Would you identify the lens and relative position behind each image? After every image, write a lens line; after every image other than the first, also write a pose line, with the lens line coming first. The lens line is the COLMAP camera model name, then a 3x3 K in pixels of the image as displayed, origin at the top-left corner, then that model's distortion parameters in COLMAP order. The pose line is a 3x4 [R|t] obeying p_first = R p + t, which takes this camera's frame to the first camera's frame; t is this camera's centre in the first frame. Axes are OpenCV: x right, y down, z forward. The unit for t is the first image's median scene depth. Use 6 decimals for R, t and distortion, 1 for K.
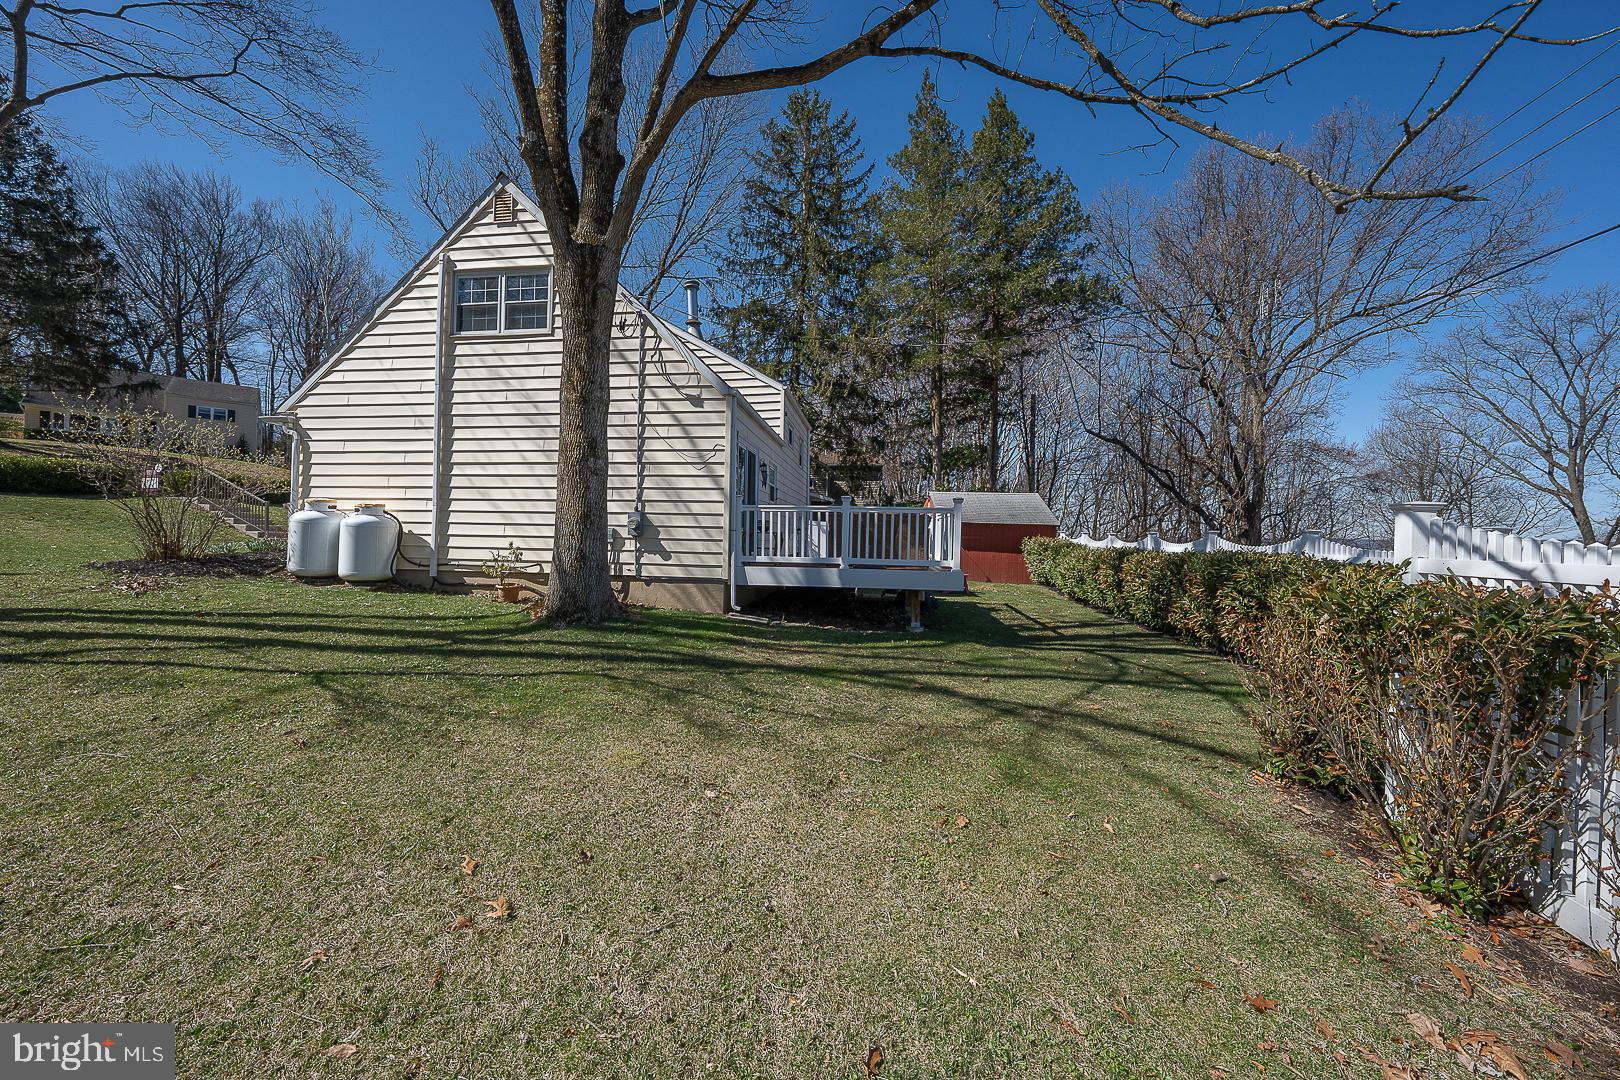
lens RADIAL K [[557.6, 0, 809.6], [0, 557.6, 532.9], [0, 0, 1]] dist [-0.016048, 0.001968]
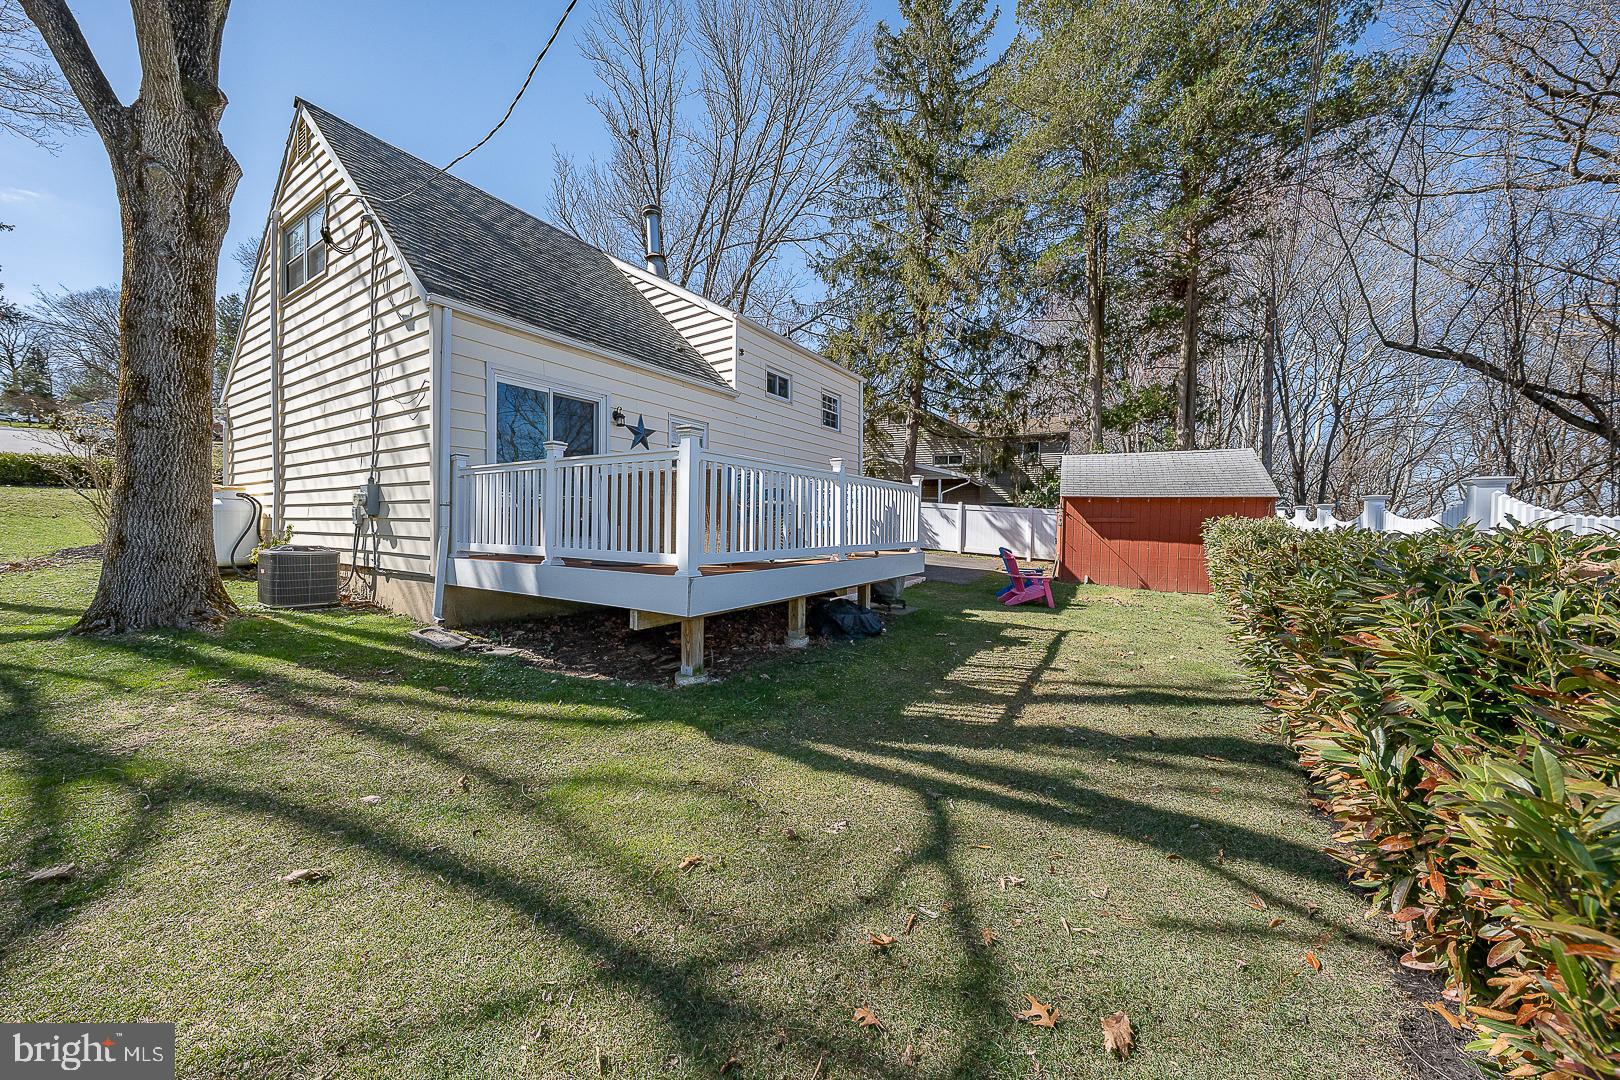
lens RADIAL K [[557.6, 0, 798.3], [0, 557.6, 529.4], [0, 0, 1]] dist [-0.016048, 0.001968]
pose [[0.904580, -0.002865, -0.426295, 0.517998], [0.008636, 0.999895, 0.011605, 0.020240], [0.426217, -0.014179, 0.904510, 0.550136]]
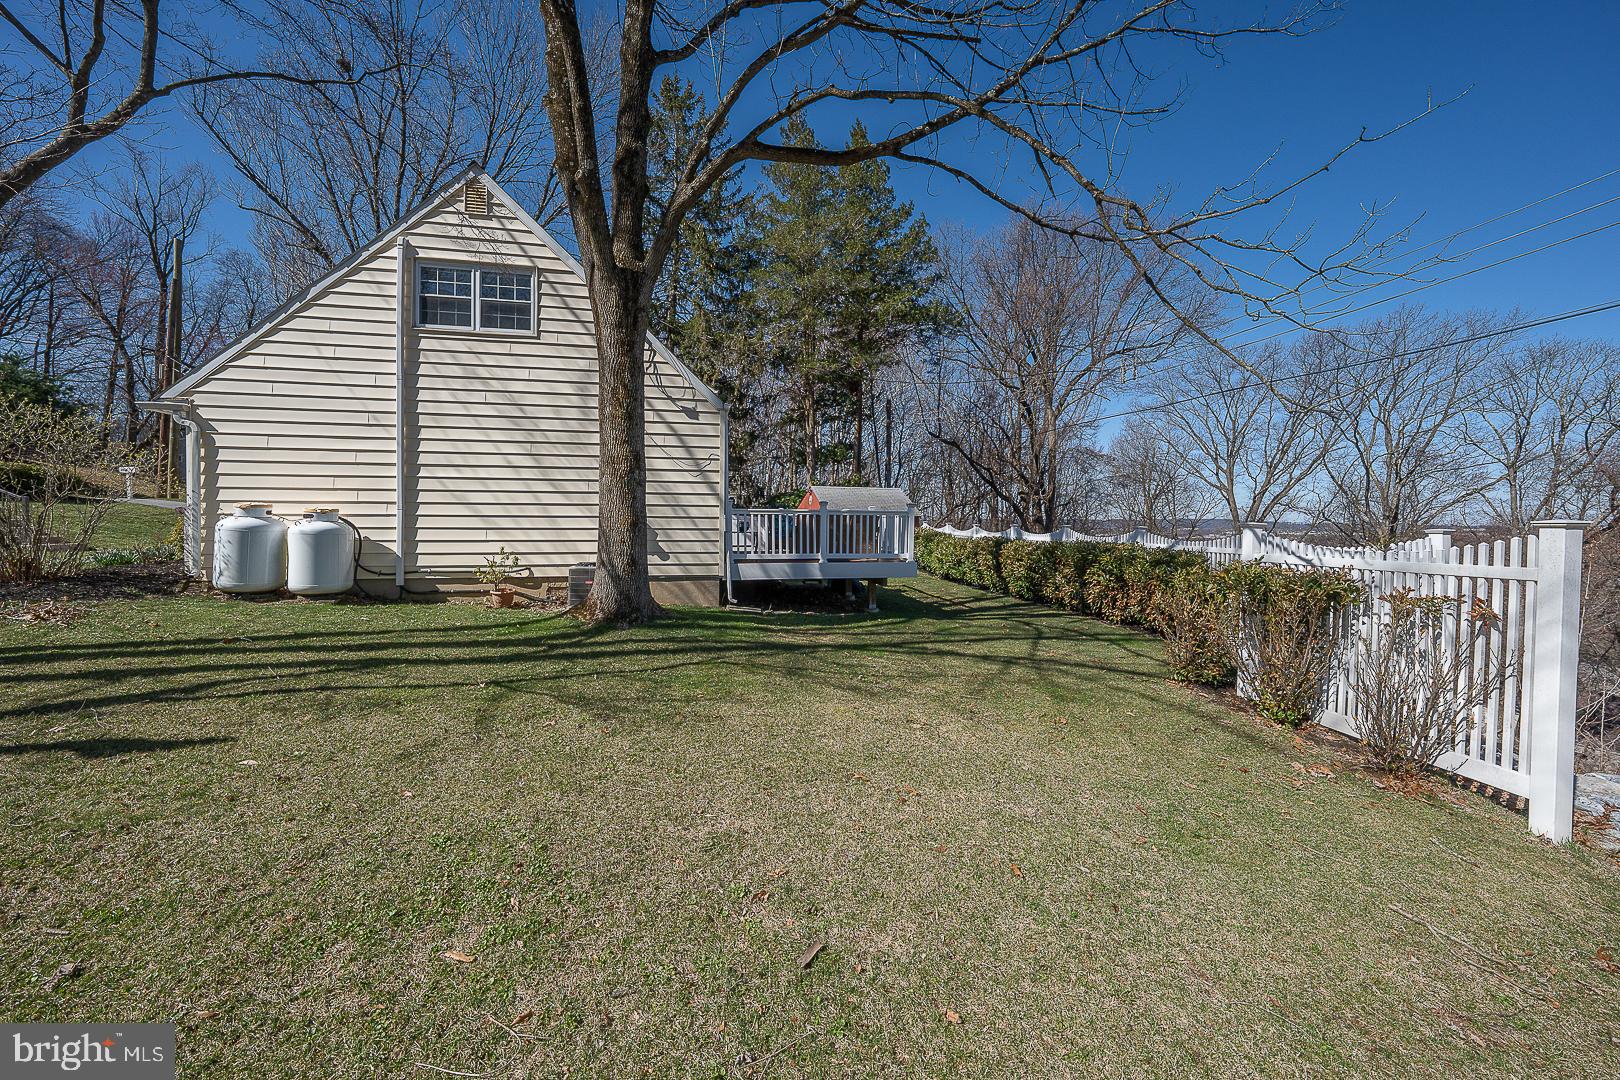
lens RADIAL K [[557.6, 0, 812.7], [0, 557.6, 534.5], [0, 0, 1]] dist [-0.016048, 0.001968]
pose [[0.949569, -0.017999, 0.313042, -0.311009], [0.008835, 0.999491, 0.030669, -0.030269], [-0.313434, -0.026357, 0.949244, -0.106956]]
